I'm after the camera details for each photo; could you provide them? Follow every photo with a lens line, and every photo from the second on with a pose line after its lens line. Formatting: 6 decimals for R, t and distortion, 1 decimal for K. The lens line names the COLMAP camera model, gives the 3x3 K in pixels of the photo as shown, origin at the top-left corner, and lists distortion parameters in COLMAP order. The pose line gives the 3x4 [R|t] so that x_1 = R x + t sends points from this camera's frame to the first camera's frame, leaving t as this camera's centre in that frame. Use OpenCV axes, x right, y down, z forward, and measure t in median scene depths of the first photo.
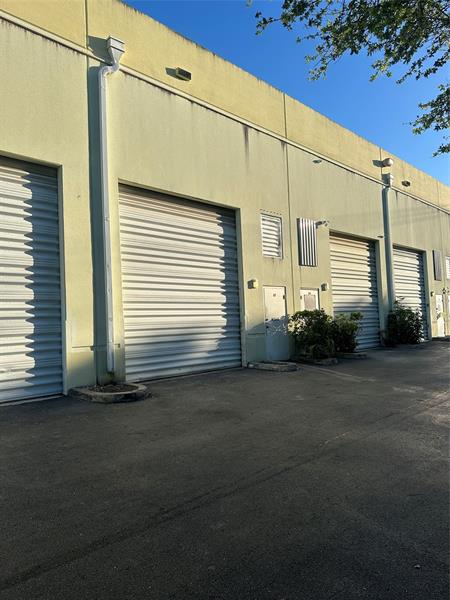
lens RADIAL K [[420.8, 0, 228.3], [0, 420.8, 300.1], [0, 0, 1]] dist [0.033745, -0.031706]
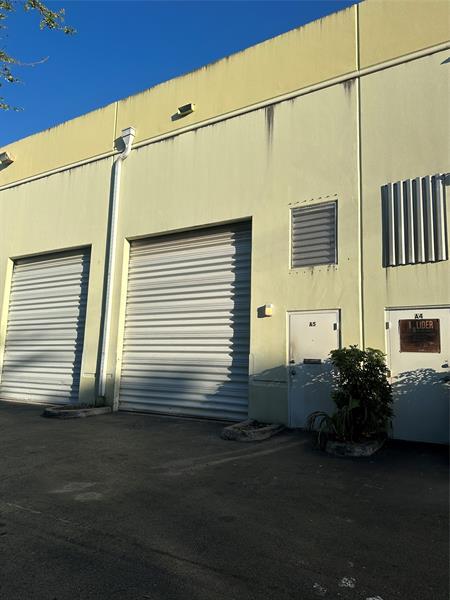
lens RADIAL K [[420.8, 0, 228.1], [0, 420.8, 301.9], [0, 0, 1]] dist [0.033745, -0.031706]
pose [[0.260941, -0.098146, -0.960353, 0.800255], [0.016267, 0.995124, -0.097279, 0.017531], [0.965218, 0.009762, 0.261265, 0.803787]]
